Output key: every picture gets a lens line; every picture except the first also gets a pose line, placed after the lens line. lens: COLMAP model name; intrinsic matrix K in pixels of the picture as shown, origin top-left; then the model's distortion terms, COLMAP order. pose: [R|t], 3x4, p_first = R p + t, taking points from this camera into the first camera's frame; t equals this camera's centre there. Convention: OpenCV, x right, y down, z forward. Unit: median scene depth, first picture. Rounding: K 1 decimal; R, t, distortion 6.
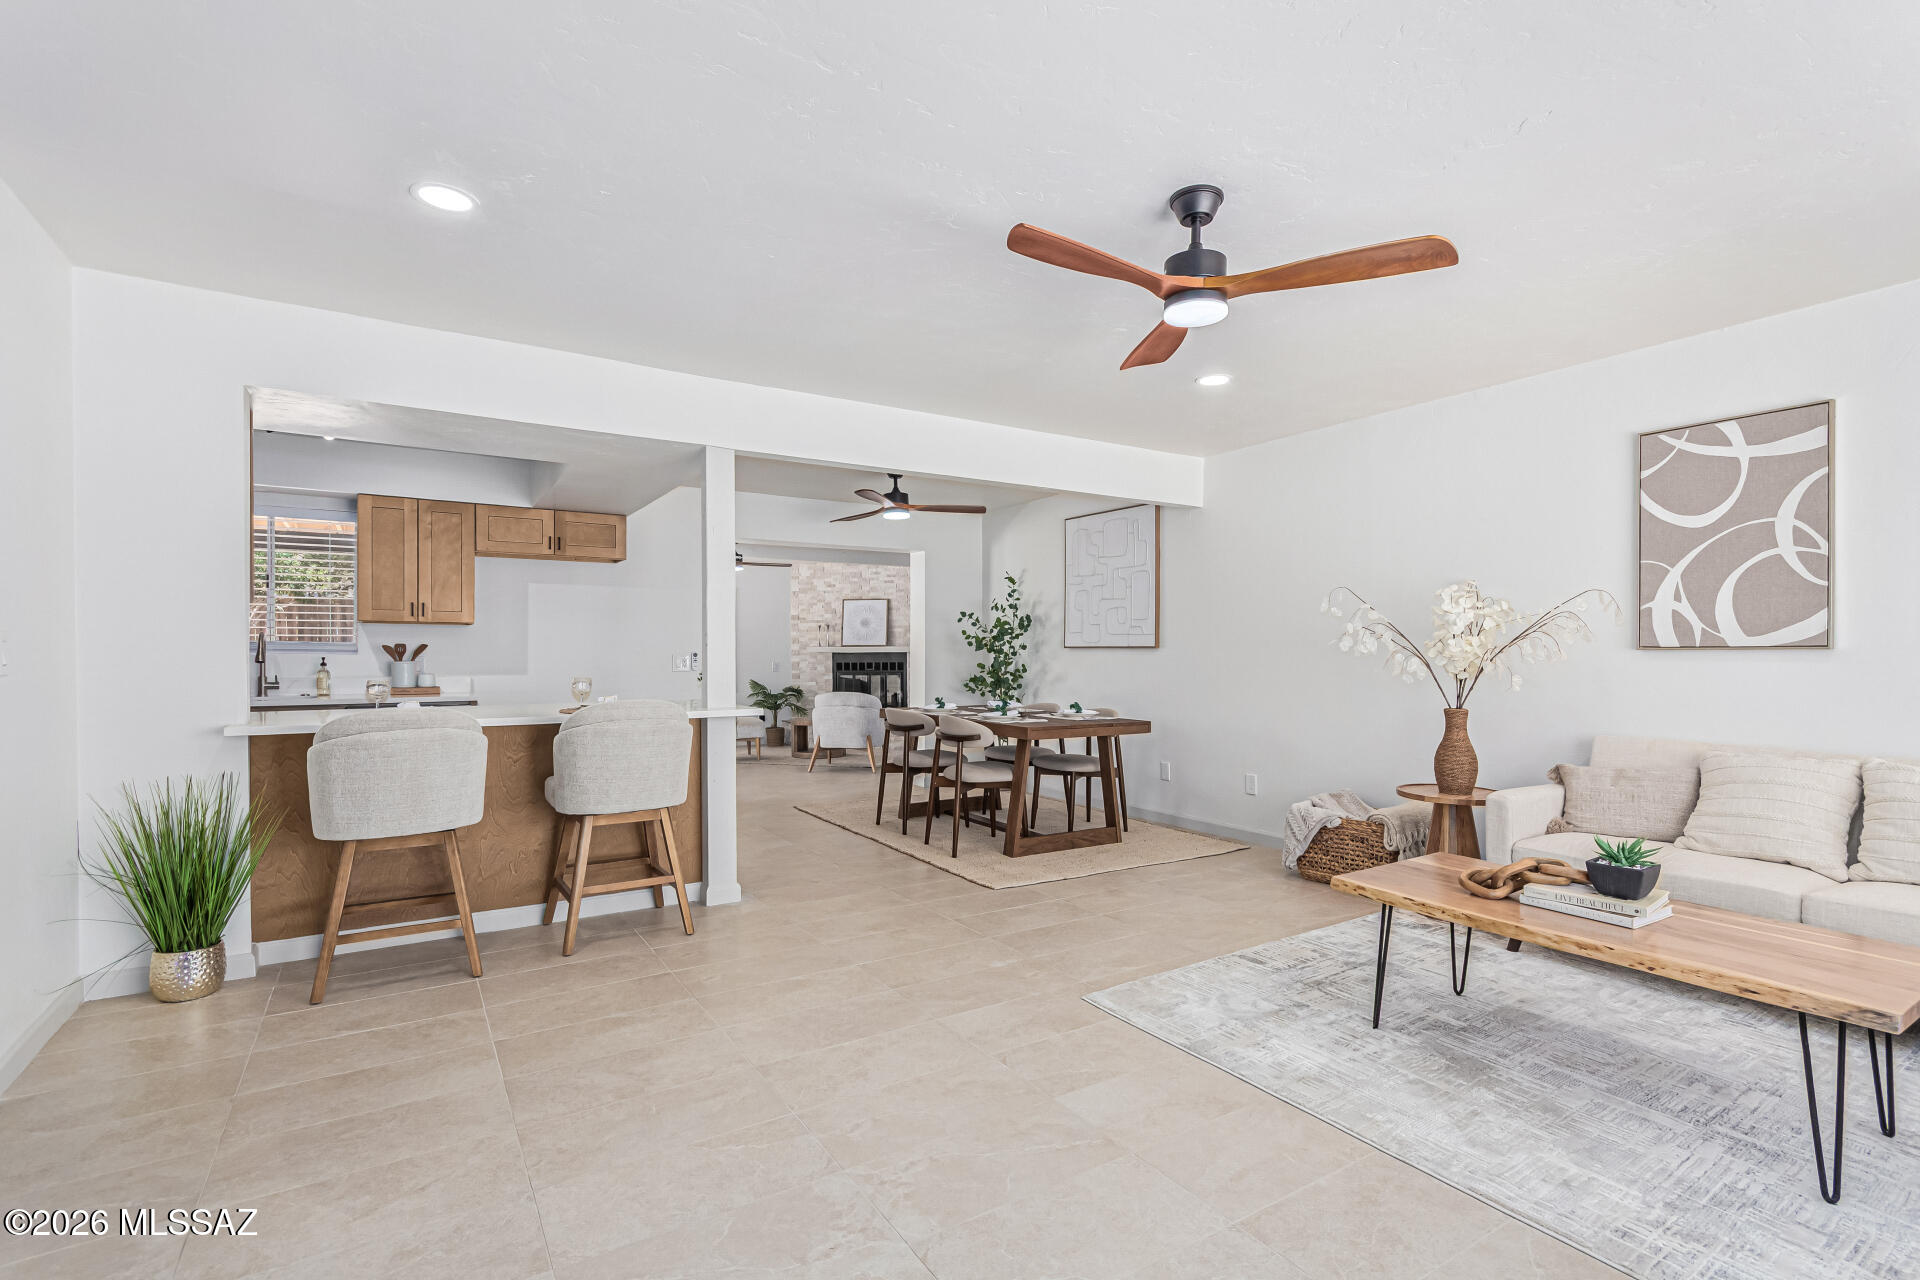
lens RADIAL K [[891.6, 0, 981.8], [0, 891.6, 646.4], [0, 0, 1]] dist [0.000082, 0.000701]
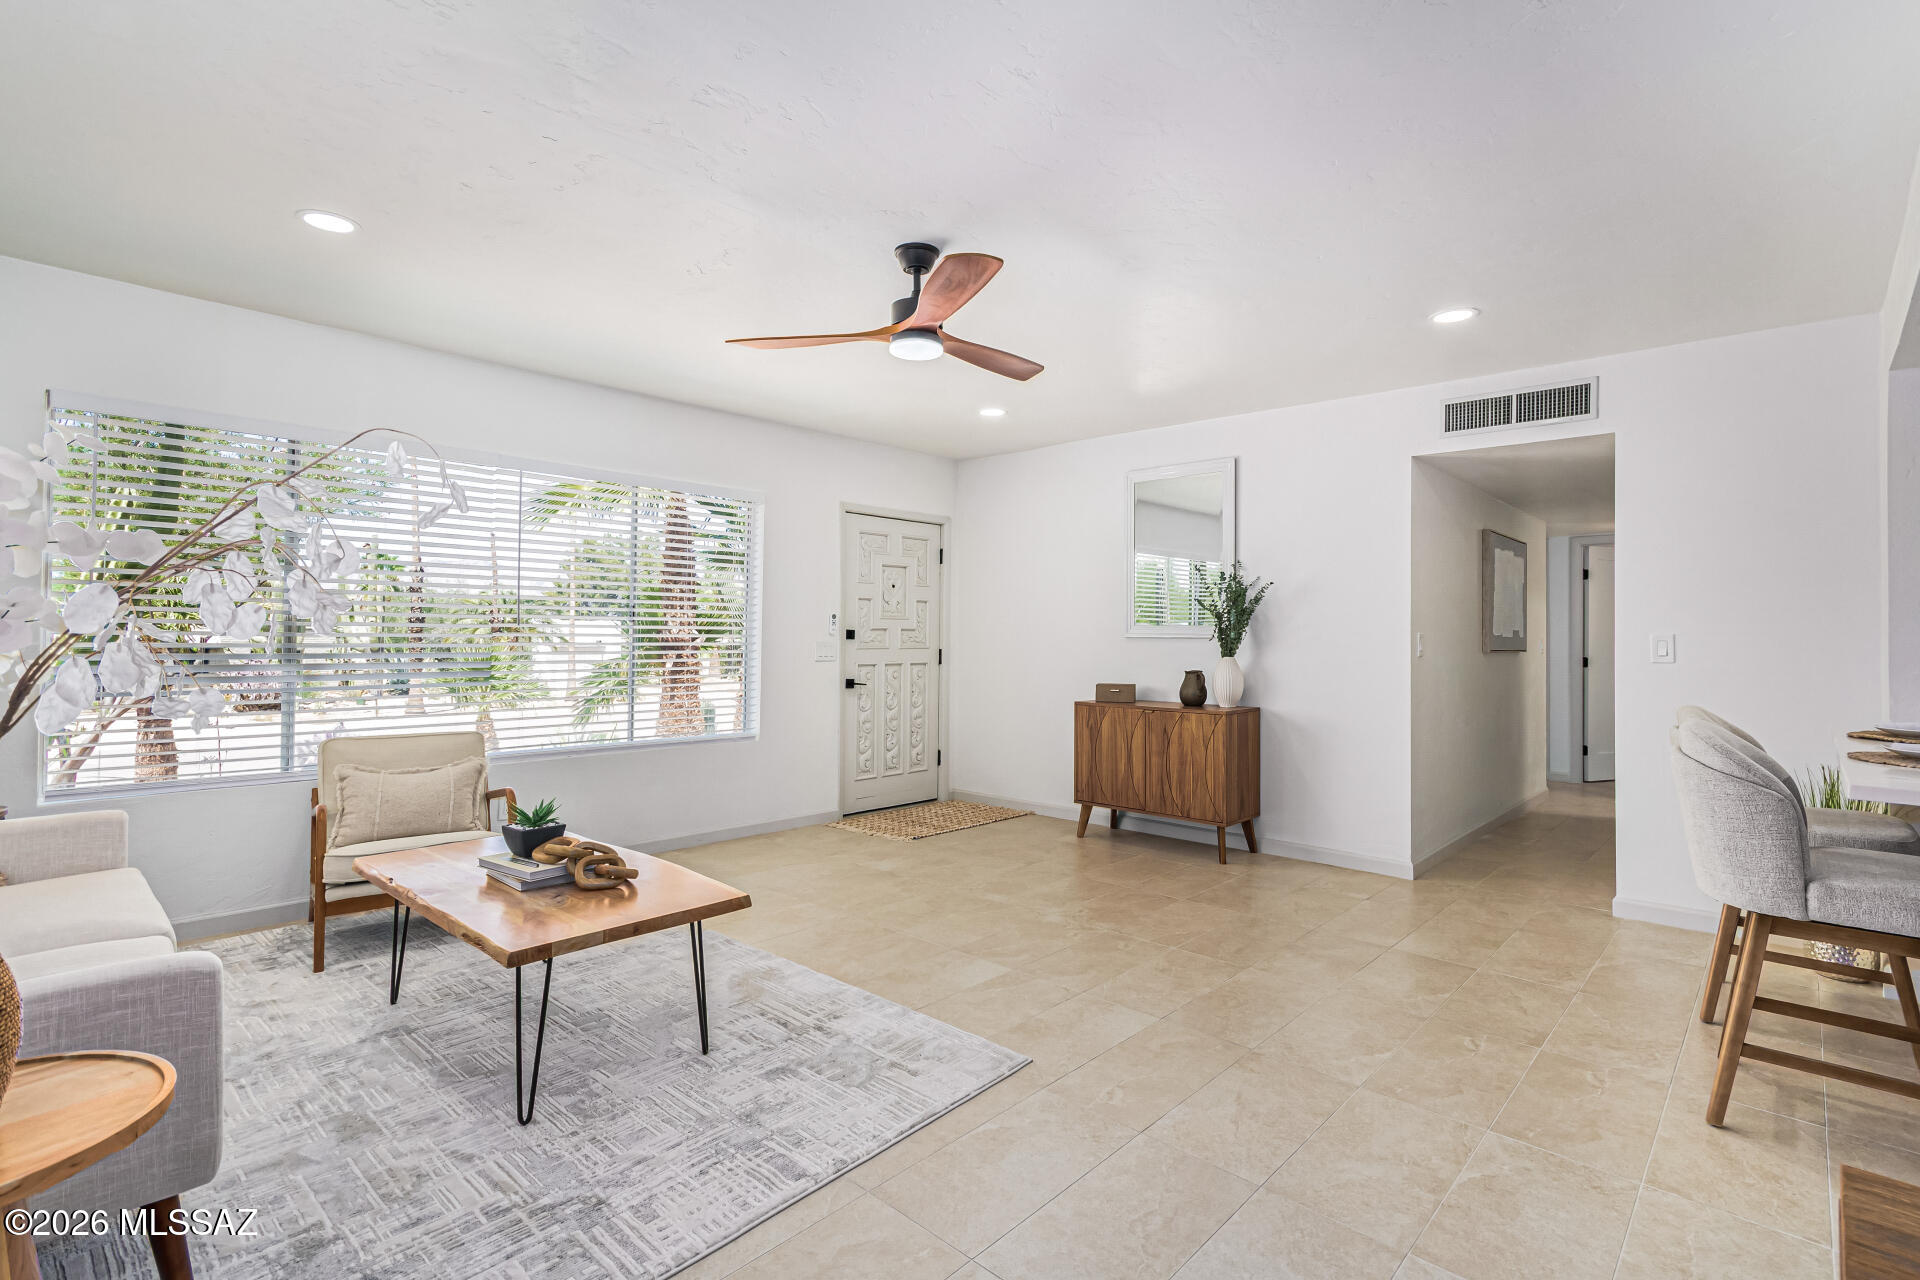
lens RADIAL K [[901.7, 0, 966.3], [0, 901.7, 613.3], [0, 0, 1]] dist [-0.000708, 0.000065]
pose [[-0.971798, -0.012608, -0.235476, 0.297547], [-0.004675, 0.999403, -0.034220, 0.004564], [0.235767, -0.032154, -0.971278, 1.442522]]
